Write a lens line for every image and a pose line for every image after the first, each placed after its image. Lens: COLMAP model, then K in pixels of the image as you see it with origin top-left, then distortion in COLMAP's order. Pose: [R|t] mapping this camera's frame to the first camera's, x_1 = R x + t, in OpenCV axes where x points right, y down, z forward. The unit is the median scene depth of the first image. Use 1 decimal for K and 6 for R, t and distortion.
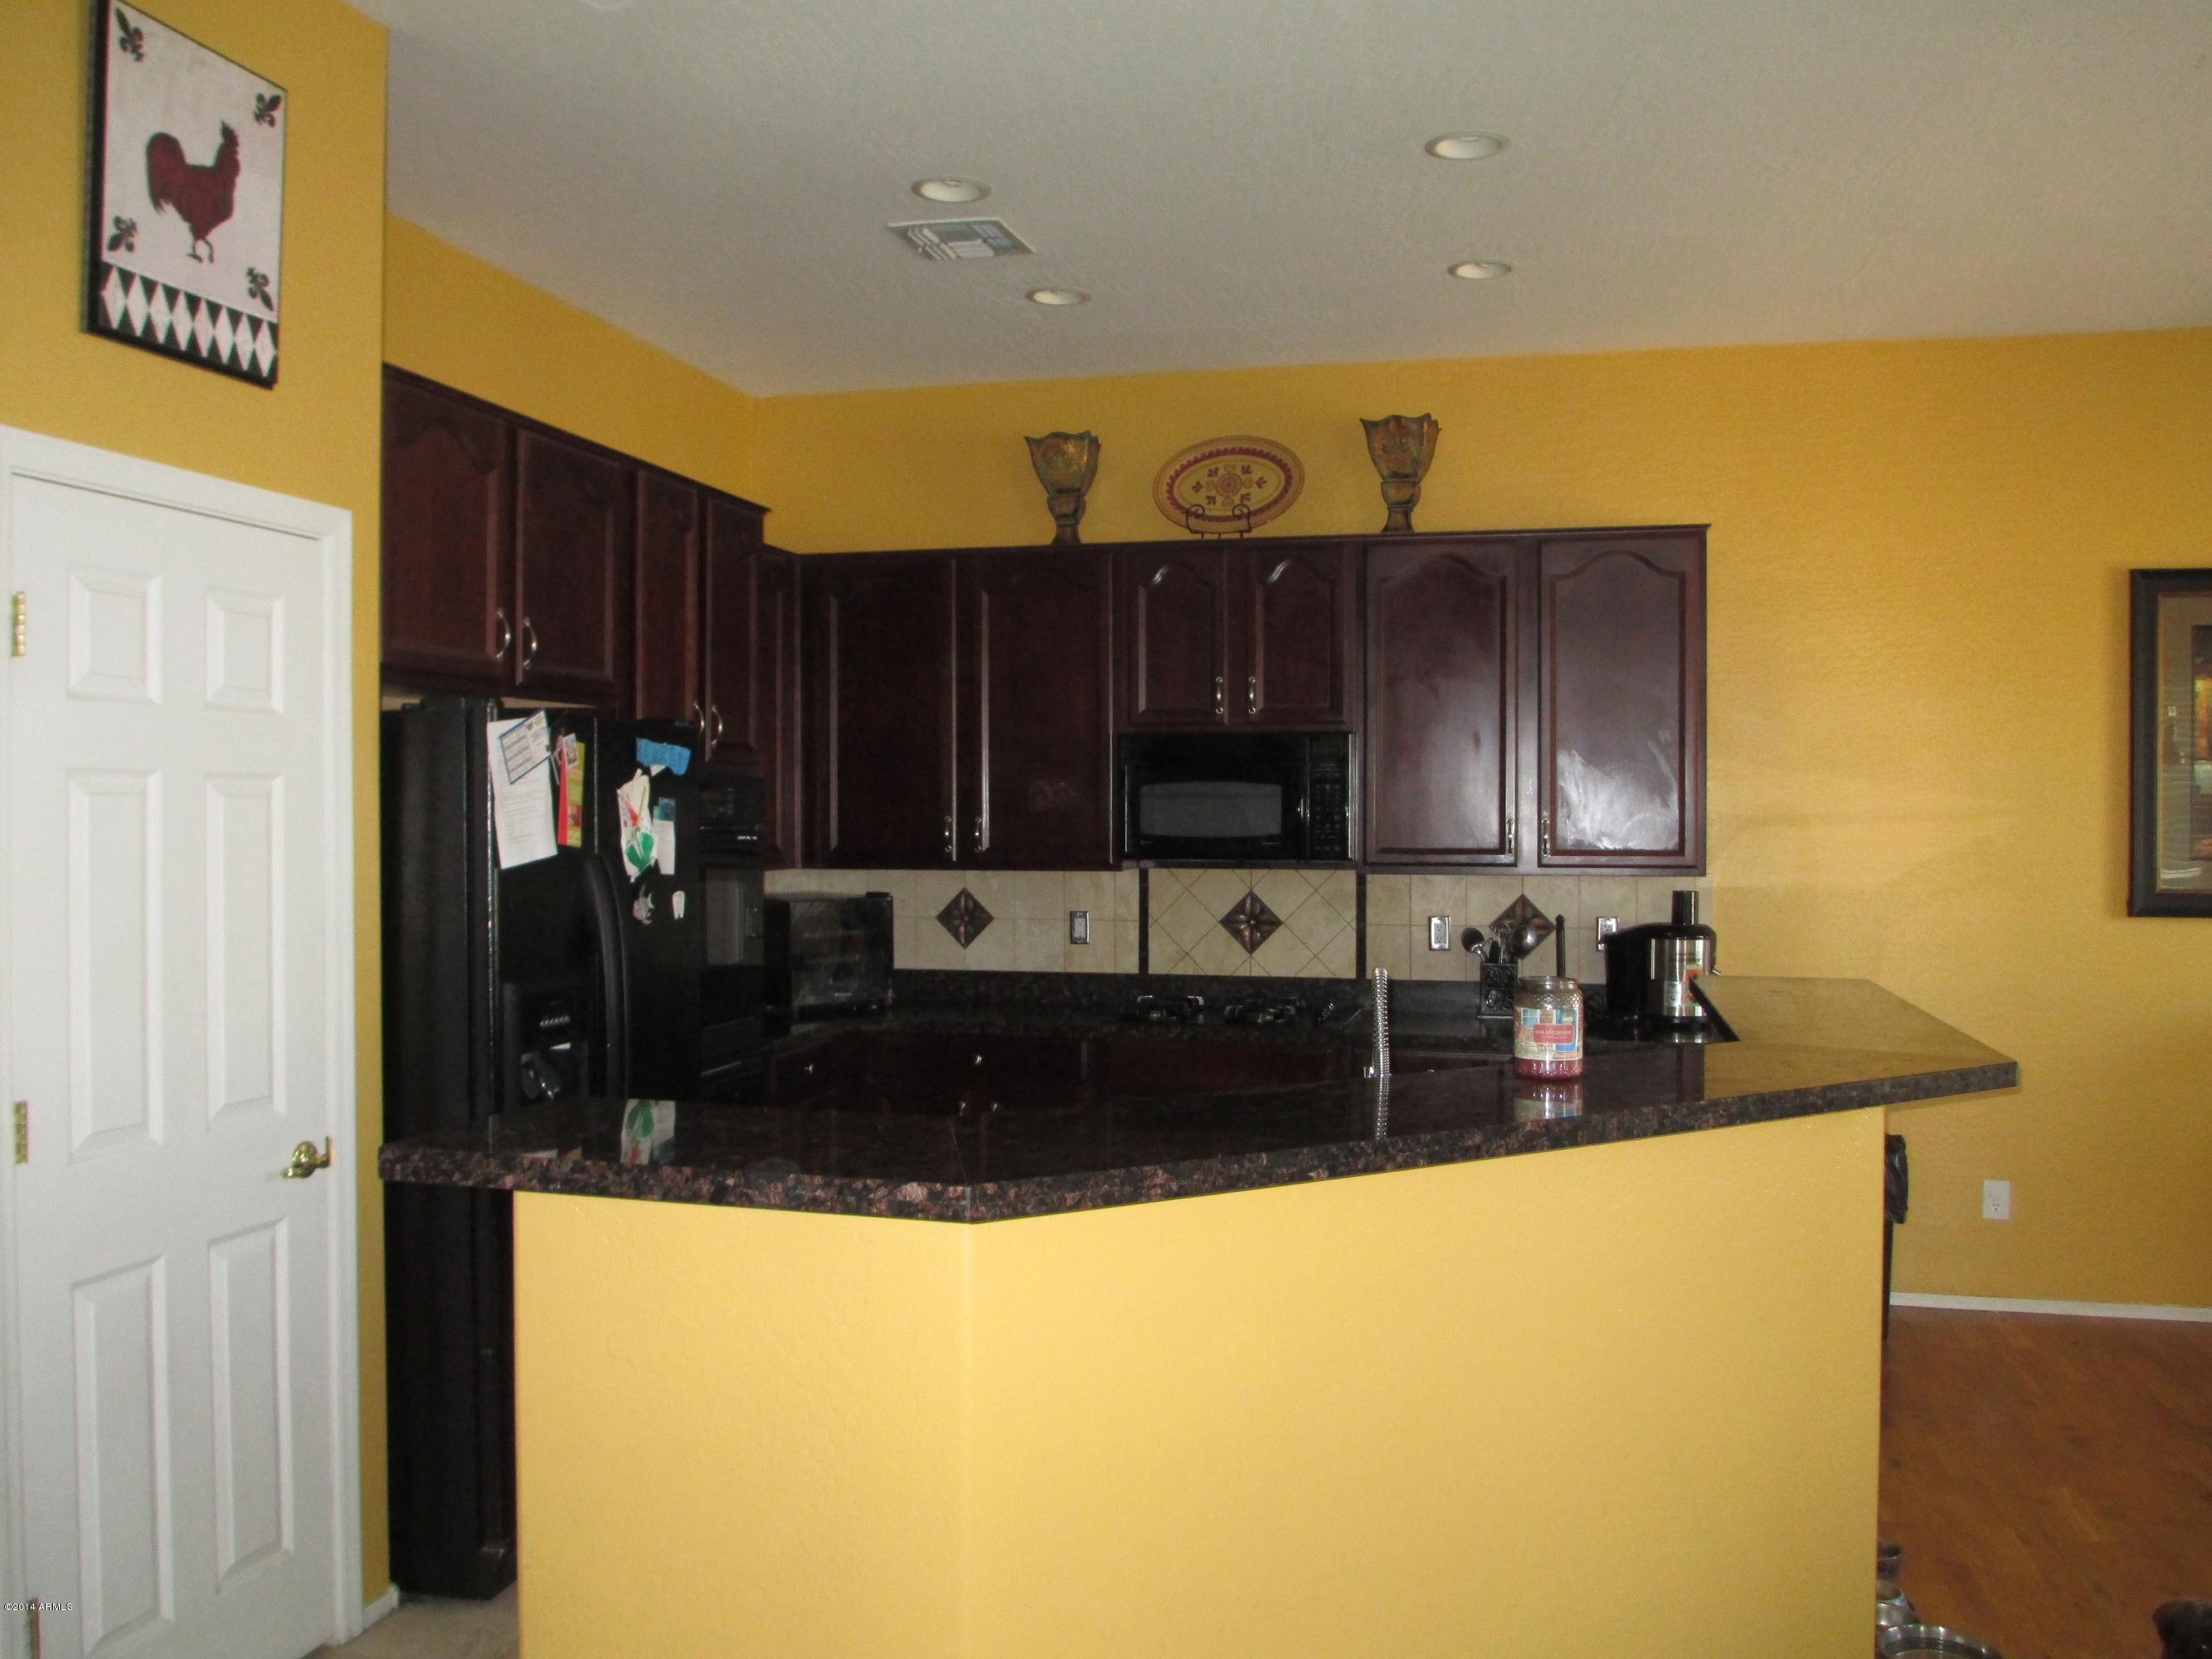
lens RADIAL K [[1851.7, 0, 1133.6], [0, 1851.7, 796.1], [0, 0, 1]] dist [-0.073699, 0.043066]
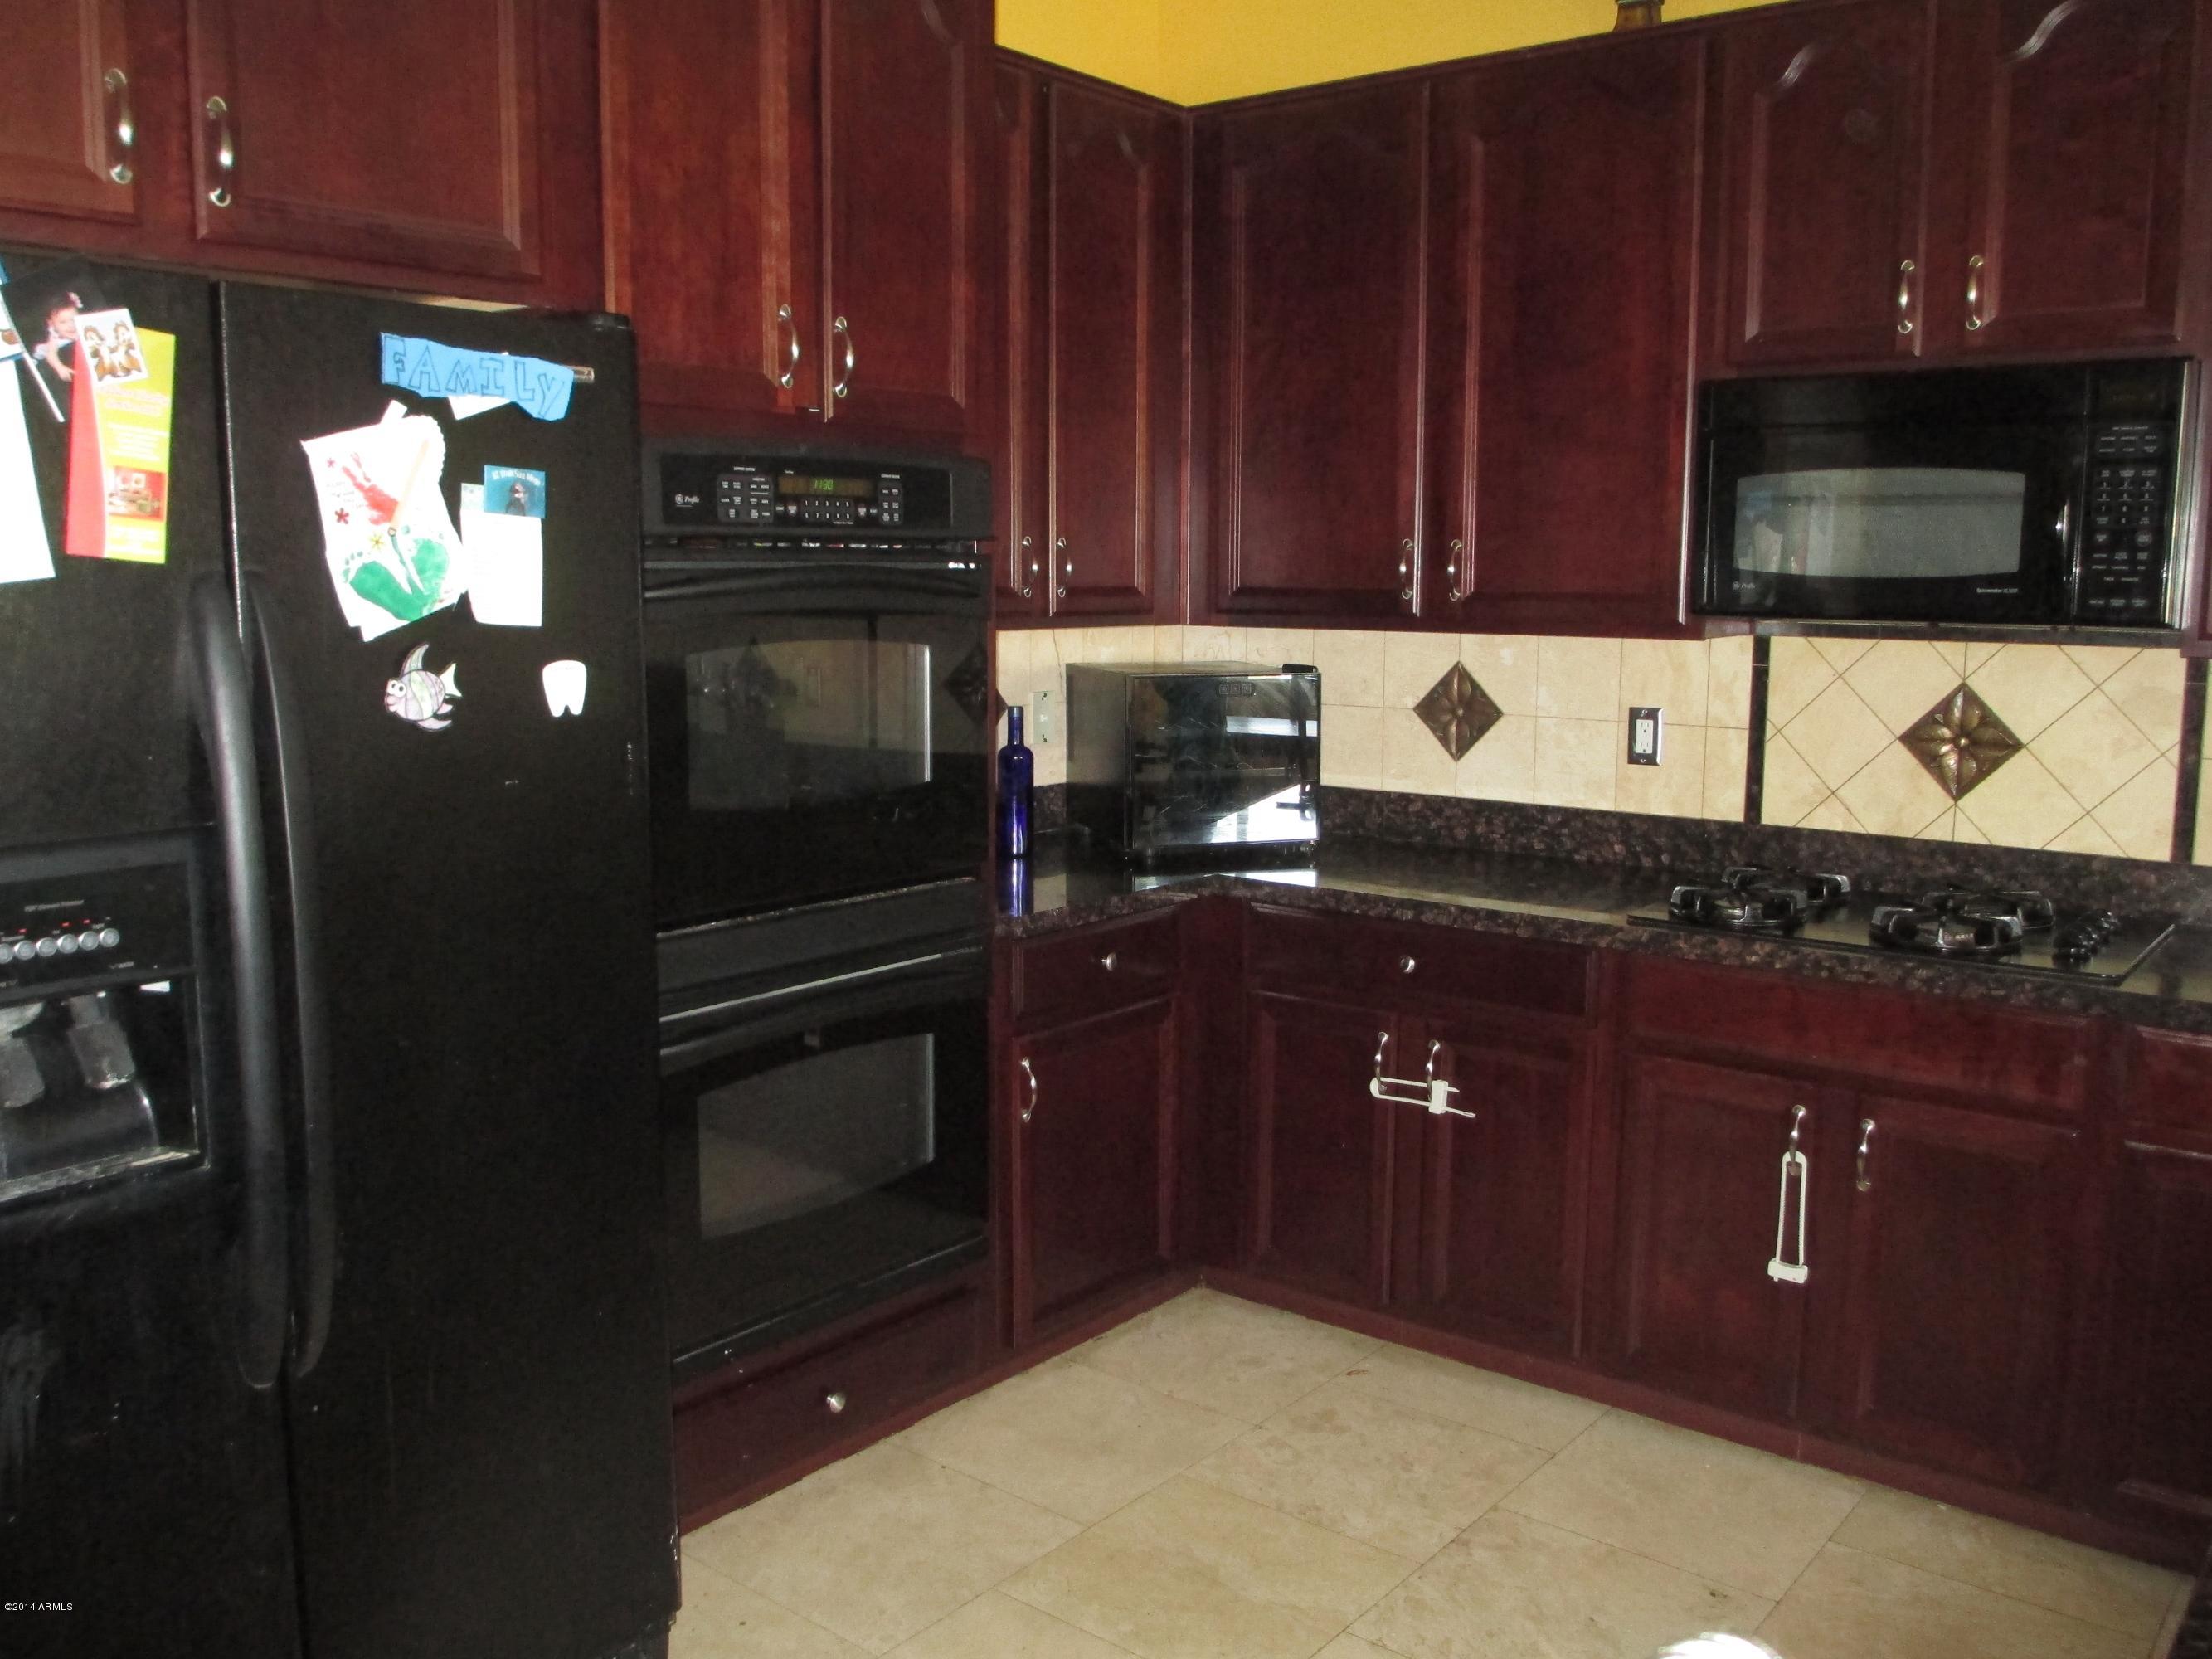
lens RADIAL K [[1851.7, 0, 1105.1], [0, 1851.7, 816.7], [0, 0, 1]] dist [-0.073699, 0.043066]
pose [[0.902896, 0.061702, -0.425407, 0.071553], [-0.001487, 0.990087, 0.140449, 0.017391], [0.429856, -0.126178, 0.894038, 0.455966]]
